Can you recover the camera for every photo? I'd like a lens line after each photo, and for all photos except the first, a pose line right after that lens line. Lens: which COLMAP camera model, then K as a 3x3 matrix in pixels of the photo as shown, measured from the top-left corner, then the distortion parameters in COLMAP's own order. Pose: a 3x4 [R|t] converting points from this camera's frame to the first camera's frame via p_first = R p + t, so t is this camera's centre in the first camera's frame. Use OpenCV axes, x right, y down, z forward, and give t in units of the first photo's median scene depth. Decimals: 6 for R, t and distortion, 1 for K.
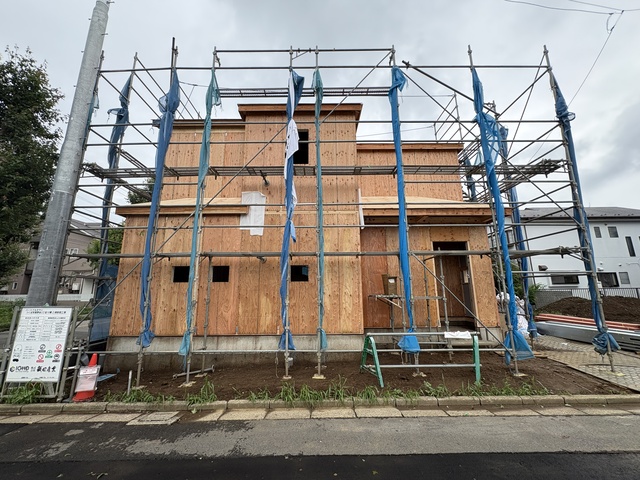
lens RADIAL K [[251.0, 0, 313.1], [0, 251.0, 239.2], [0, 0, 1]] dist [-0.000717, 0.000313]
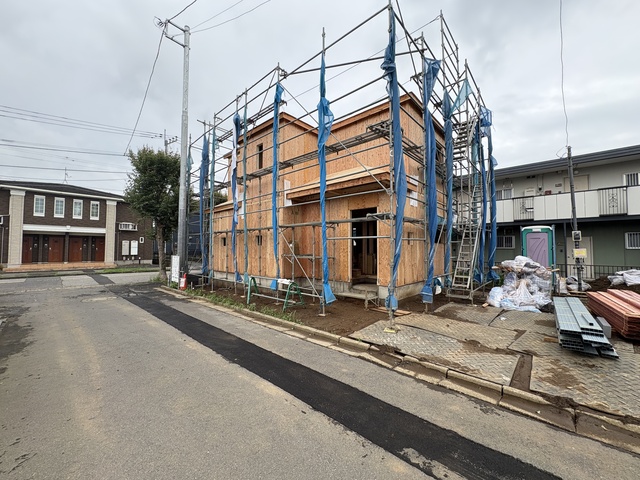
lens RADIAL K [[251.0, 0, 313.4], [0, 251.0, 235.0], [0, 0, 1]] dist [-0.000717, 0.000313]
pose [[0.738876, -0.026912, -0.673304, 1.145099], [0.116212, 0.989319, 0.087987, 0.001044], [0.663745, -0.143258, 0.734112, 0.043123]]
